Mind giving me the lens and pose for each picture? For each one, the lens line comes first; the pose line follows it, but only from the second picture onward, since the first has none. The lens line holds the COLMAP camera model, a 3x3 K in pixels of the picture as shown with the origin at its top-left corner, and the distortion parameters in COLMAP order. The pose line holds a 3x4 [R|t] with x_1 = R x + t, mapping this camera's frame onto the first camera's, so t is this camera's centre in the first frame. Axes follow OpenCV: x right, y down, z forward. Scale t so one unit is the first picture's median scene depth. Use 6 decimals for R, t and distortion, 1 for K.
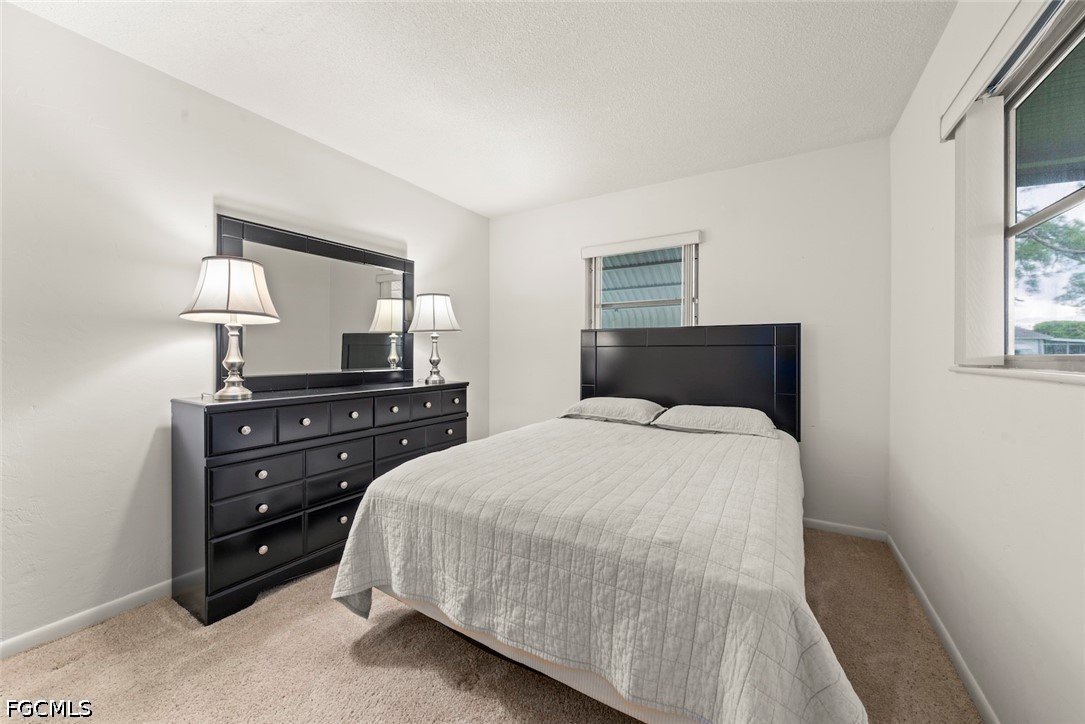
lens RADIAL K [[403.7, 0, 543.8], [0, 403.7, 359.4], [0, 0, 1]] dist [-0.002384, 0.000177]
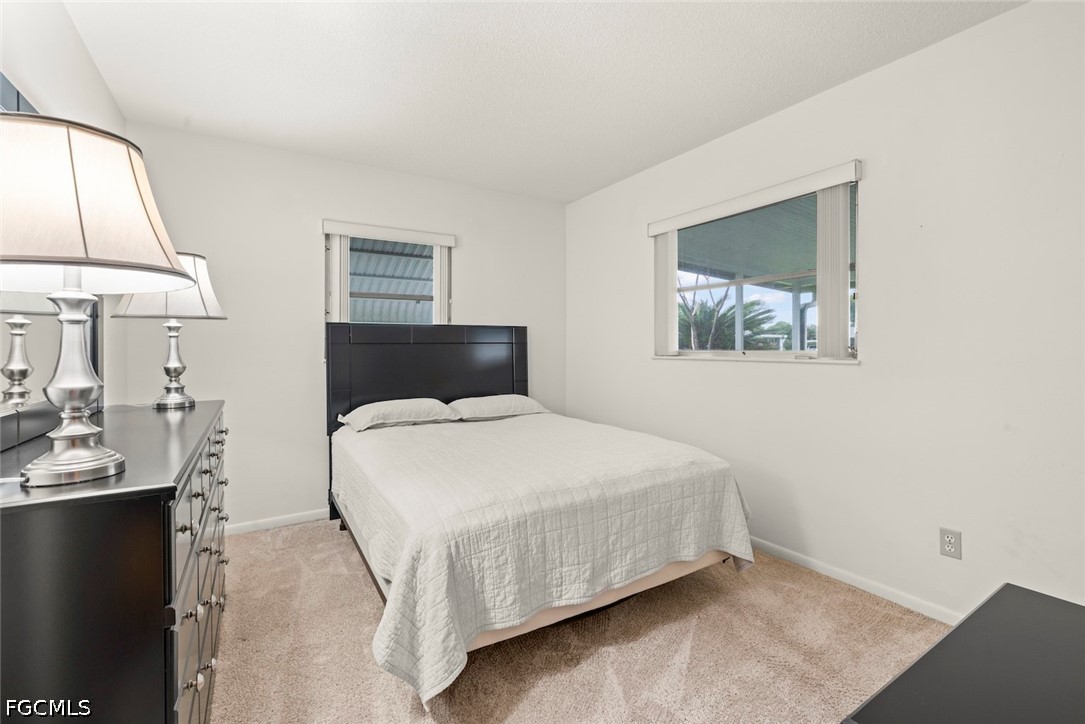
lens RADIAL K [[457.1, 0, 542.5], [0, 457.1, 362.0], [0, 0, 1]] dist [0.010851, -0.000073]
pose [[0.468063, -0.035988, 0.882962, -1.167638], [0.021463, 0.999339, 0.029354, -0.027834], [-0.883435, 0.005212, 0.468525, 0.448308]]
